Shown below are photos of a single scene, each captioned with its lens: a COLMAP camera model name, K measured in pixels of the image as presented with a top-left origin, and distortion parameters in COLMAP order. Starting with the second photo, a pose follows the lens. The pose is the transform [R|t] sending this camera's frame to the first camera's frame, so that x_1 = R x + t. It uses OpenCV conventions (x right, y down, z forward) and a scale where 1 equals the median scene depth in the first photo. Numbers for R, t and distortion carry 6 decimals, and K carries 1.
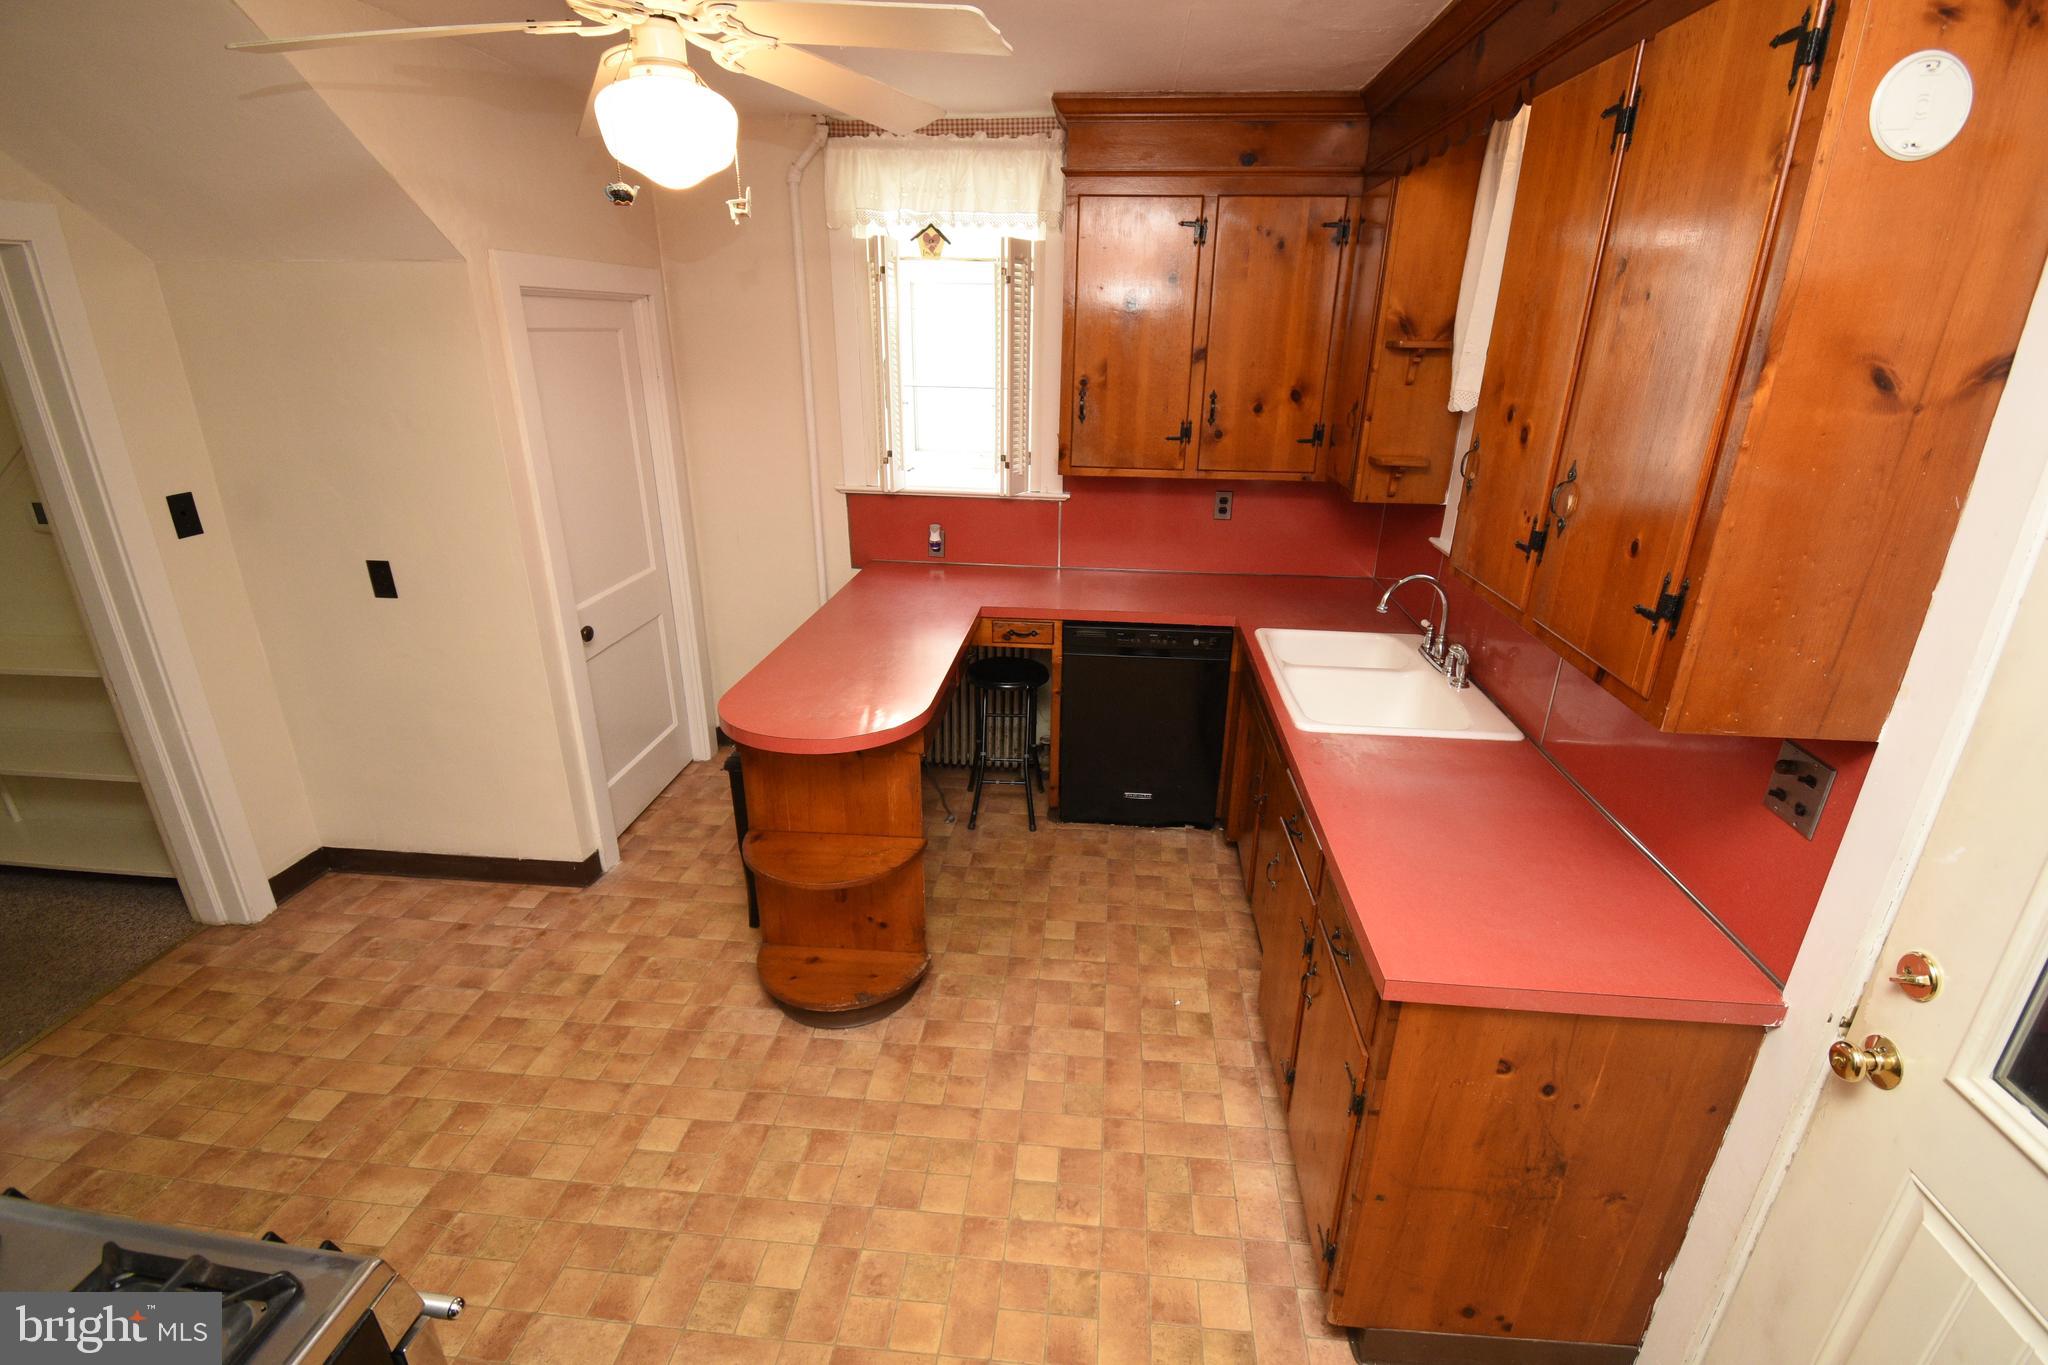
lens RADIAL K [[913.7, 0, 1024.0], [0, 913.7, 682.5], [0, 0, 1]] dist [0.035222, -0.028297]
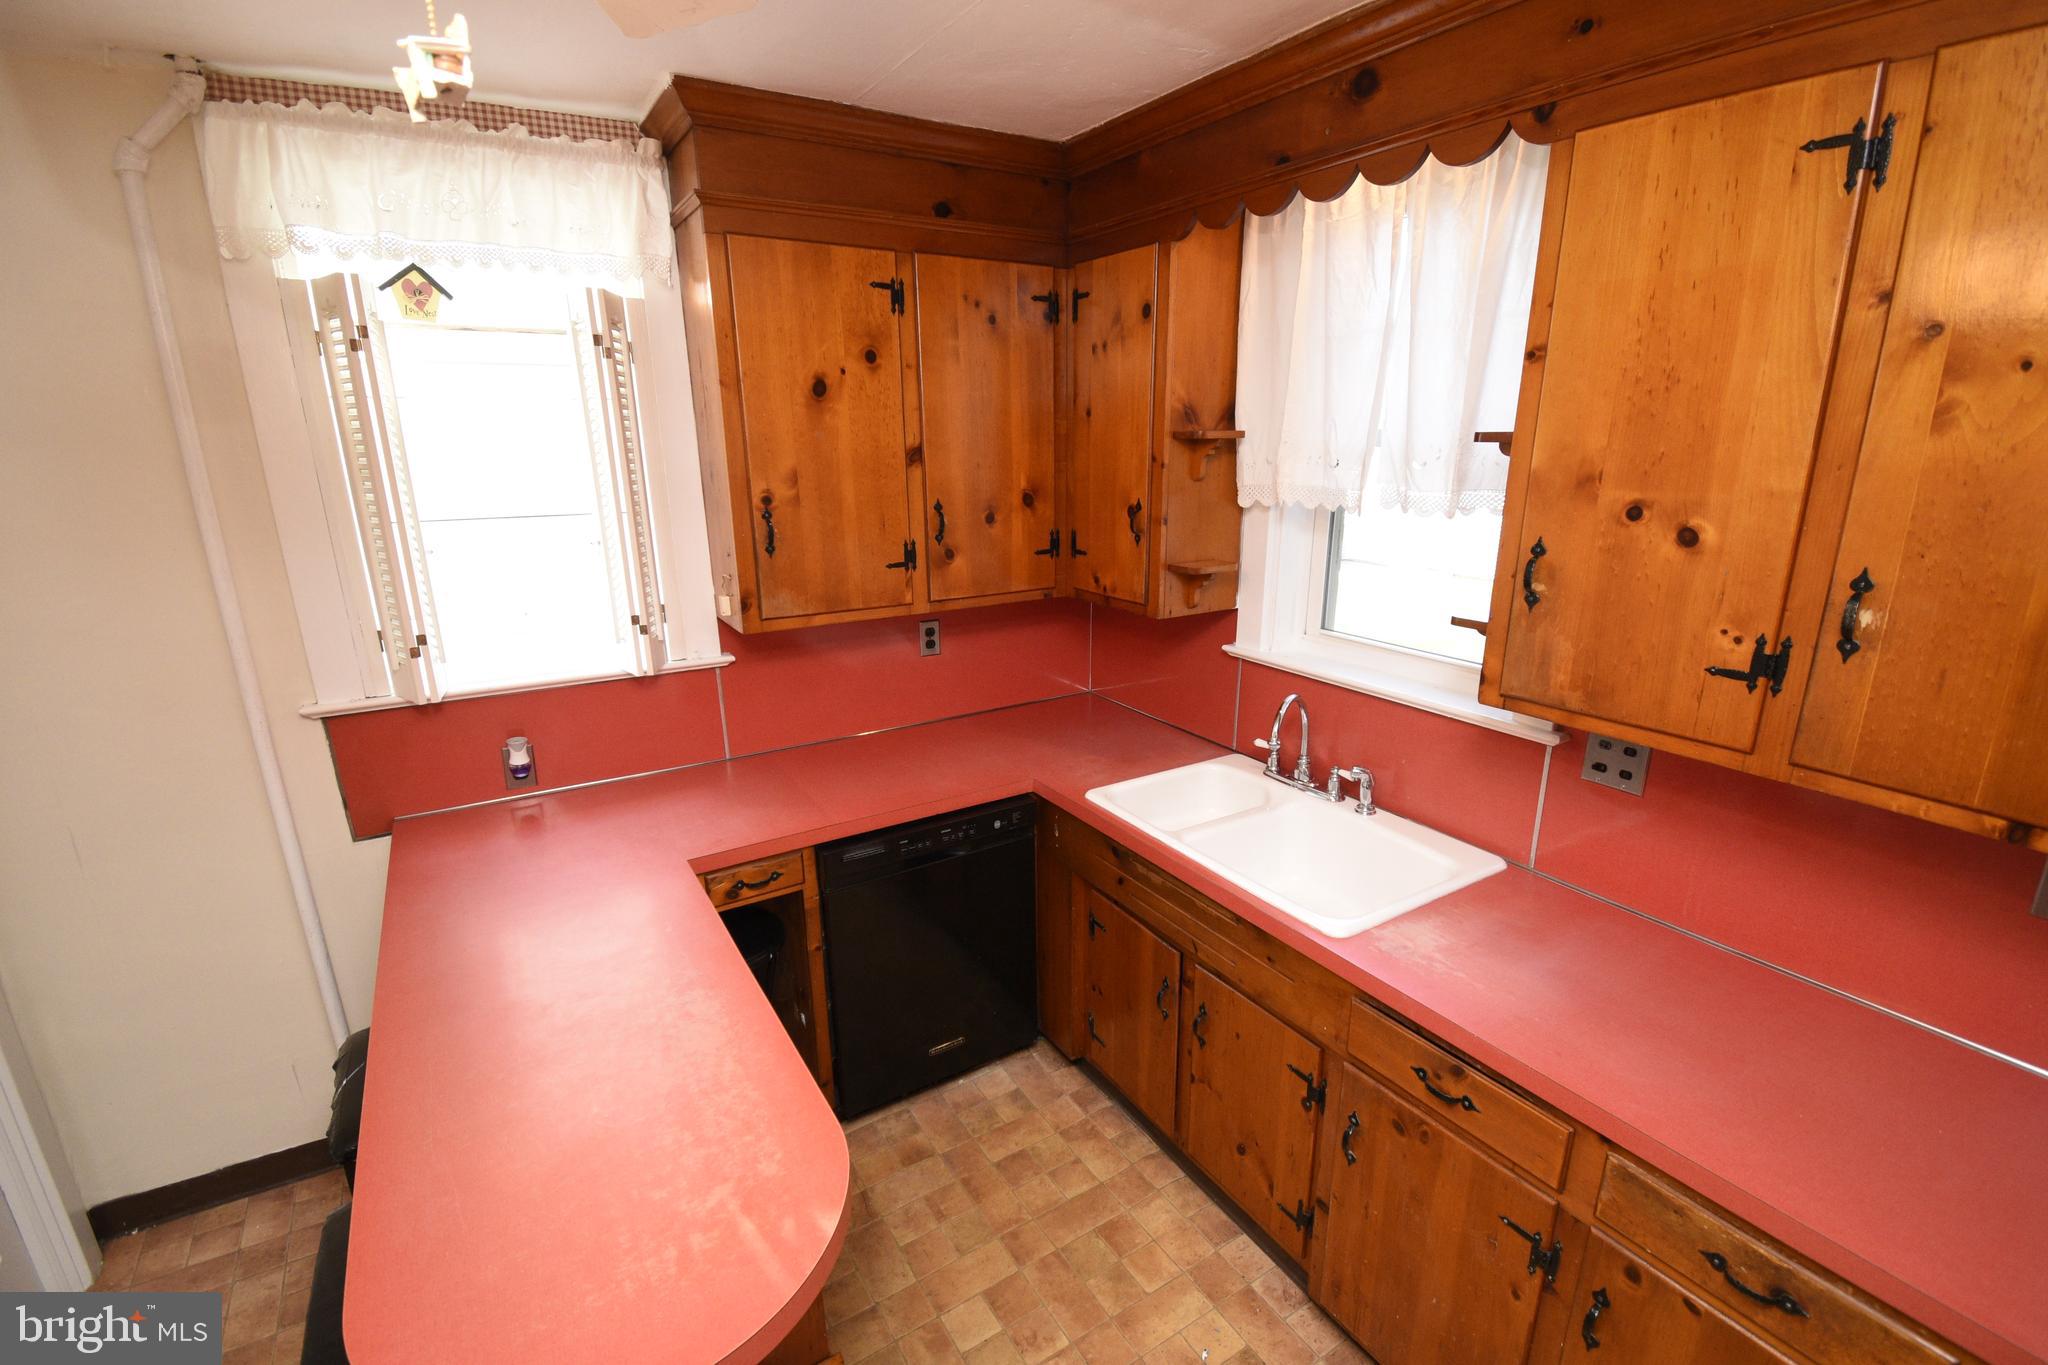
lens RADIAL K [[910.2, 0, 1036.8], [0, 910.2, 692.1], [0, 0, 1]] dist [0.024886, -0.027697]
pose [[0.794910, -0.187393, 0.577064, -0.194429], [0.235662, 0.971793, -0.009052, -0.133350], [-0.559090, 0.143187, 0.816649, 0.348806]]
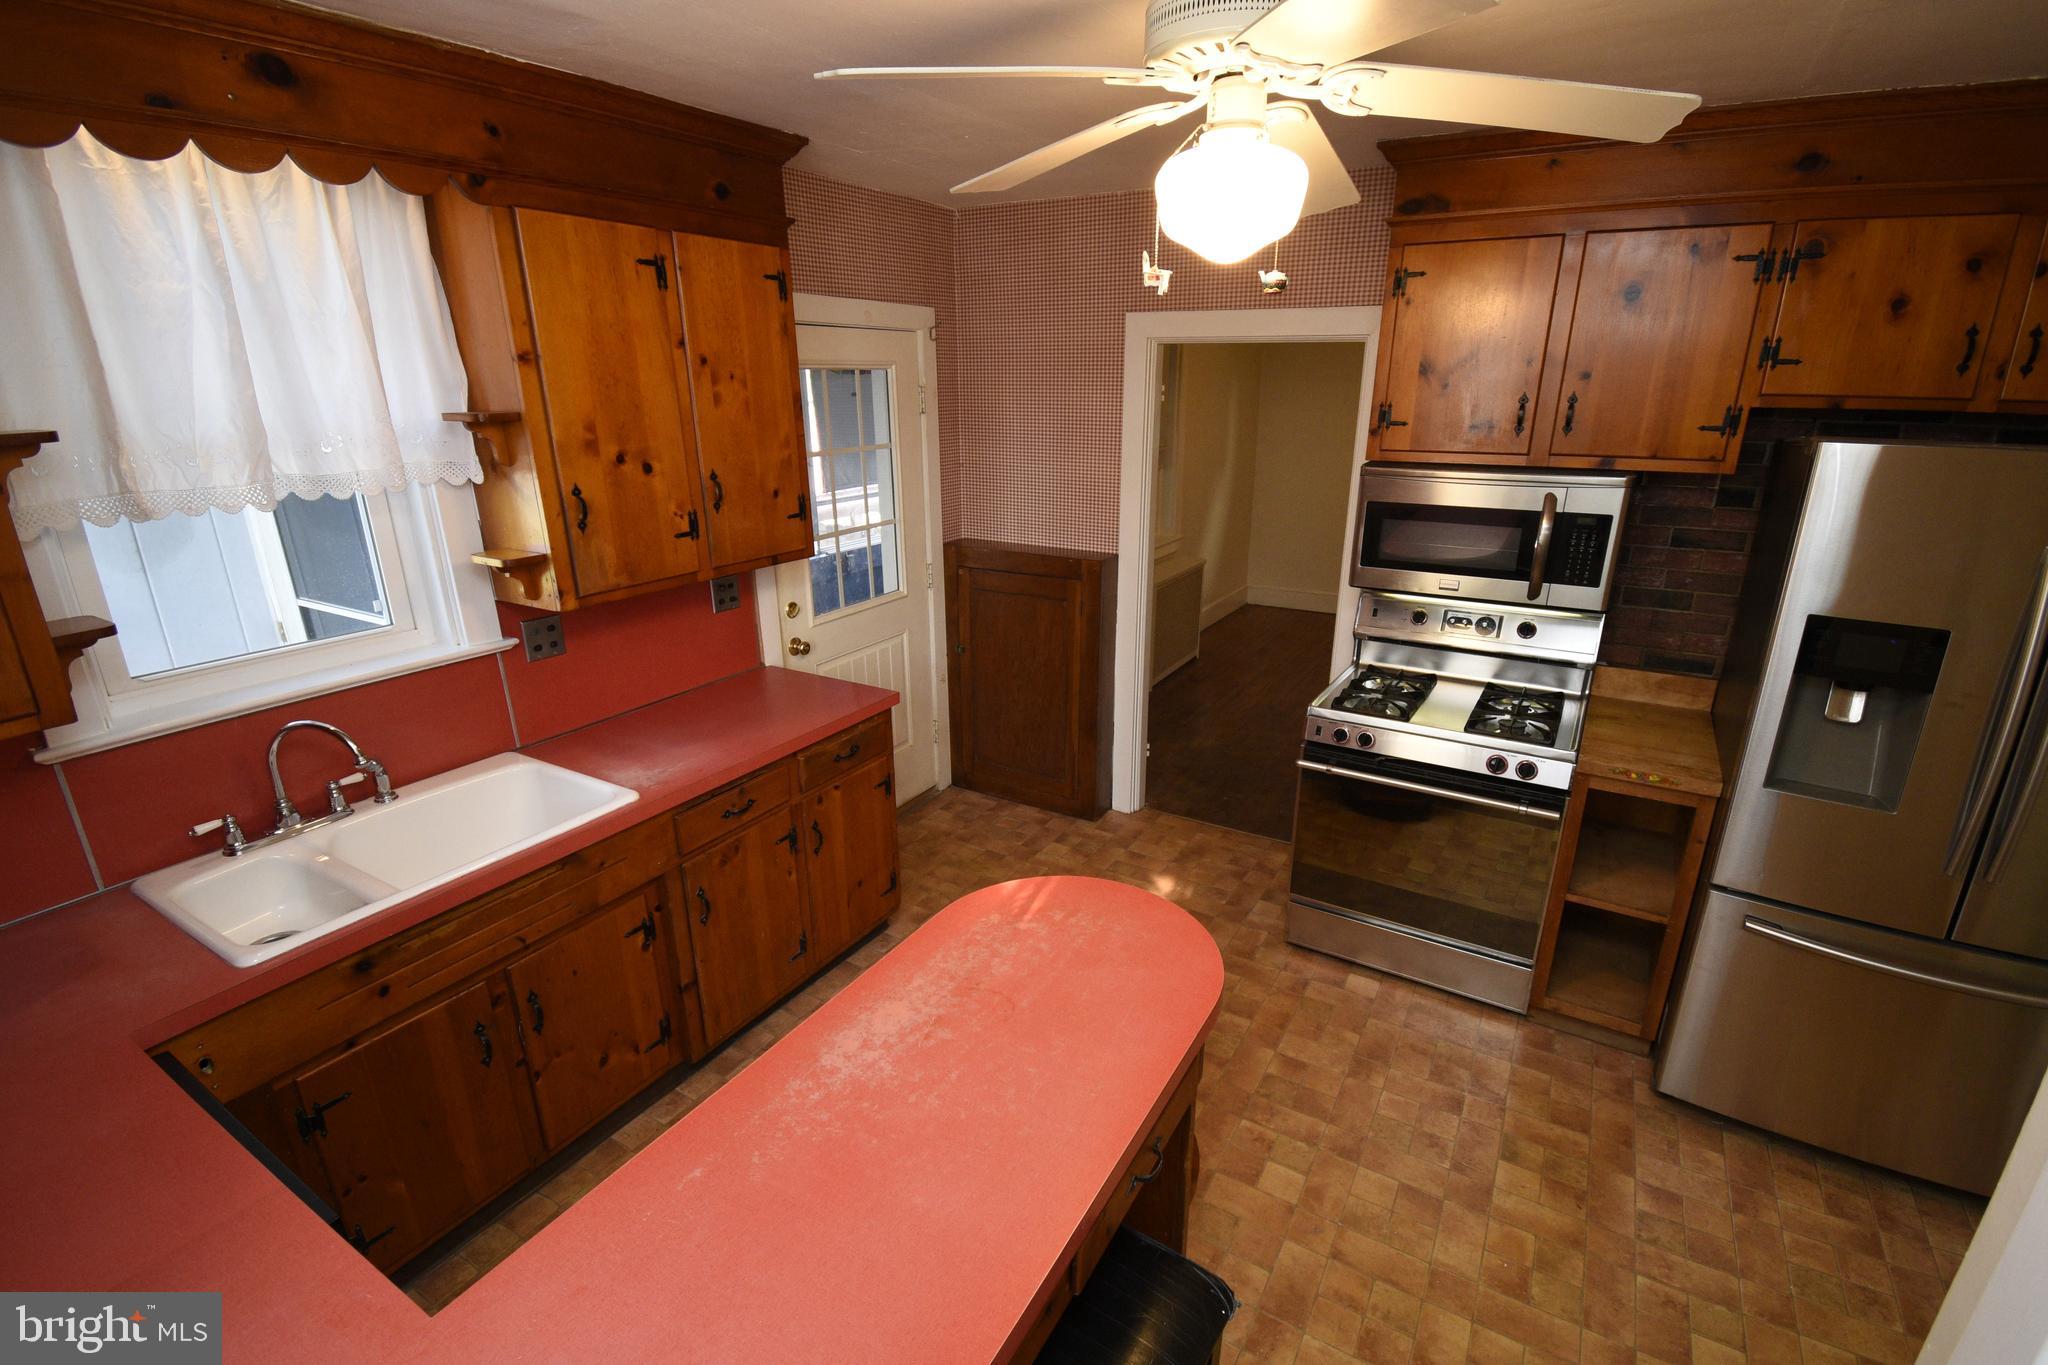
lens RADIAL K [[910.2, 0, 1036.8], [0, 910.2, 692.1], [0, 0, 1]] dist [0.024886, -0.027697]
pose [[-0.902418, -0.146707, 0.405115, -0.320201], [0.149227, 0.775629, 0.613295, -0.396193], [-0.404194, 0.613903, -0.678049, 0.982999]]
